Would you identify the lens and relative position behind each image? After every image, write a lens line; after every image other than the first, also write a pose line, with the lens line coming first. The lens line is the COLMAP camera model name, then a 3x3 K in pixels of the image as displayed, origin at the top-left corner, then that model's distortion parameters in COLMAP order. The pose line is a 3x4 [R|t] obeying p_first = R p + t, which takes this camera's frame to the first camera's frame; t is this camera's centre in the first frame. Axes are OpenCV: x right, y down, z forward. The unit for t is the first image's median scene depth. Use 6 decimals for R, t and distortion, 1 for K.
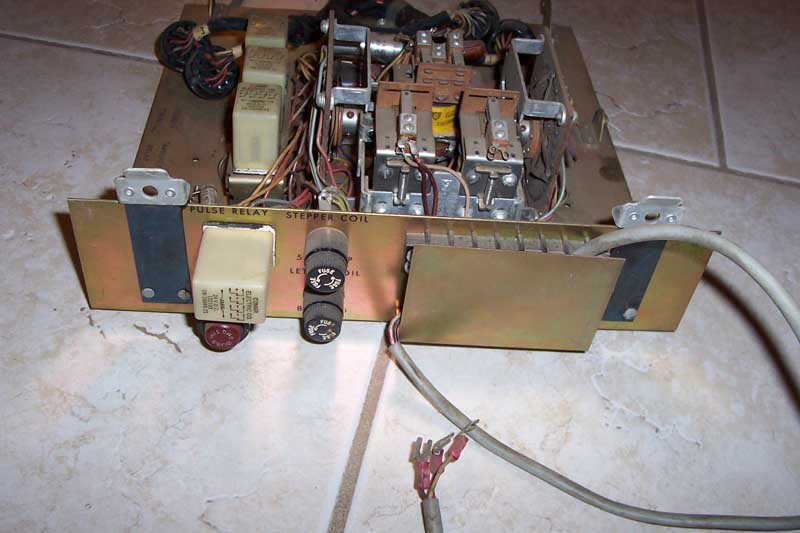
lens RADIAL K [[806.4, 0, 400.0], [0, 806.4, 266.5], [0, 0, 1]] dist [-0.156811, 0.019864]
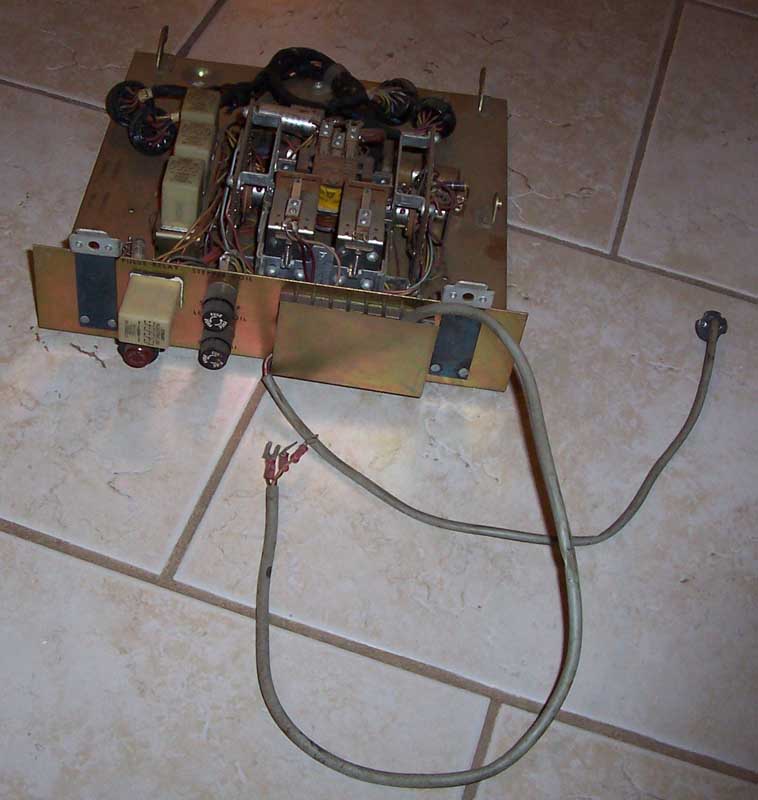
lens RADIAL K [[1273.3, 0, 379.0], [0, 1273.3, 400.0], [0, 0, 1]] dist [-0.182128, -0.036160]
pose [[0.993821, 0.098242, -0.051661, 0.277094], [-0.094823, 0.993375, 0.064928, -0.015101], [0.057698, -0.059629, 0.996552, -1.021094]]
